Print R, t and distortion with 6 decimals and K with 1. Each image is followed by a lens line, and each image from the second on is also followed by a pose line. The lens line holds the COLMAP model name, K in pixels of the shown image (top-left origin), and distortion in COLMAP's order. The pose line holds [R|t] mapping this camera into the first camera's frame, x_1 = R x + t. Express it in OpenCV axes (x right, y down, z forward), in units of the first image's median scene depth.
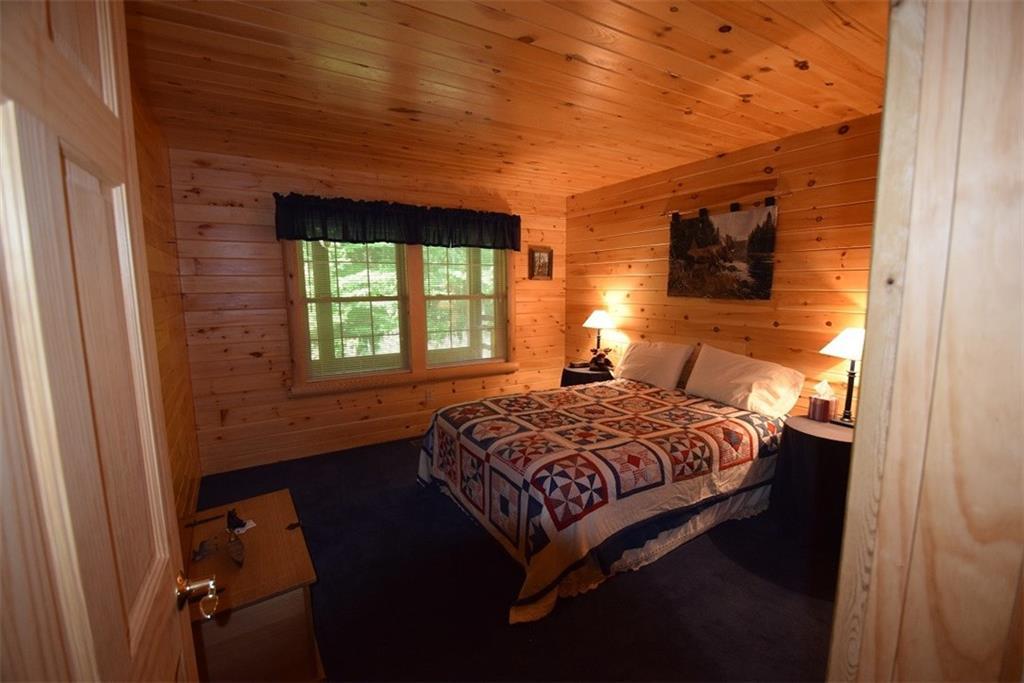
lens RADIAL K [[451.4, 0, 518.5], [0, 451.4, 344.2], [0, 0, 1]] dist [0.000918, -0.000495]
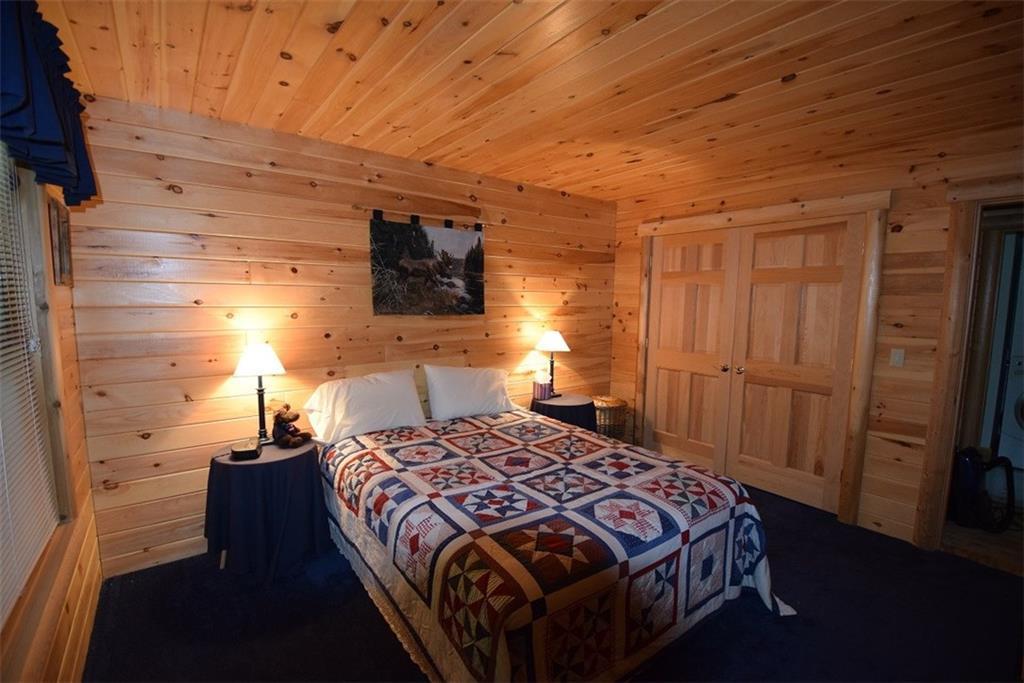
lens RADIAL K [[451.4, 0, 515.7], [0, 451.4, 342.8], [0, 0, 1]] dist [0.000918, -0.000495]
pose [[-0.113350, -0.089002, 0.989561, -0.567451], [0.122086, 0.987184, 0.102772, -0.130157], [-0.986026, 0.132460, -0.101031, 1.013300]]
